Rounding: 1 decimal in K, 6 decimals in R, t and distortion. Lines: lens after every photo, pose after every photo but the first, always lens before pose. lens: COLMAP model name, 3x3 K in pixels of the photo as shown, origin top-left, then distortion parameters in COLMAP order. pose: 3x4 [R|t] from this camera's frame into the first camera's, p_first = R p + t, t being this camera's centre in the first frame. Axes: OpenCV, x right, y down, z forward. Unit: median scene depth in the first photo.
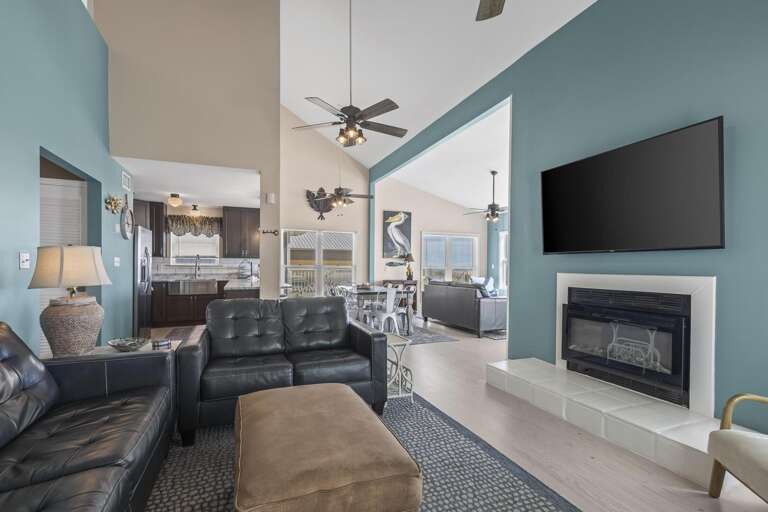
lens RADIAL K [[353.7, 0, 381.1], [0, 353.7, 271.6], [0, 0, 1]] dist [0.011088, -0.001689]
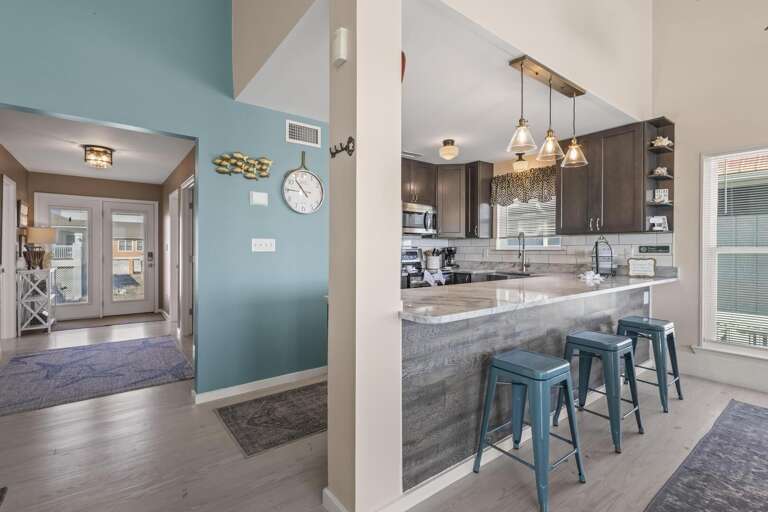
lens RADIAL K [[353.7, 0, 382.6], [0, 353.7, 253.2], [0, 0, 1]] dist [0.011088, -0.001689]
pose [[0.275229, 0.002977, -0.961374, 0.008677], [-0.011115, 0.999938, -0.000086, -0.008065], [0.961314, 0.010709, 0.275245, 0.573925]]
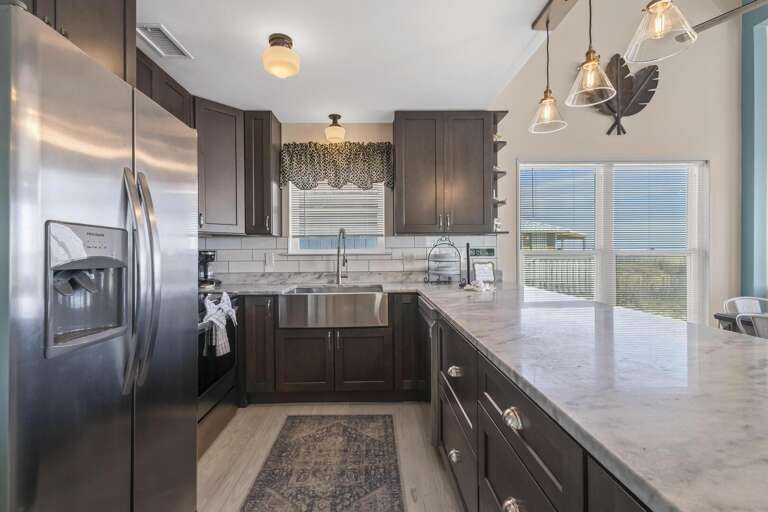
lens RADIAL K [[353.7, 0, 379.1], [0, 353.7, 256.4], [0, 0, 1]] dist [0.011088, -0.001689]
pose [[0.934196, -0.011520, -0.356575, -0.308546], [0.009592, 0.999928, -0.007173, -0.010121], [0.356632, 0.003281, 0.934239, 0.589454]]
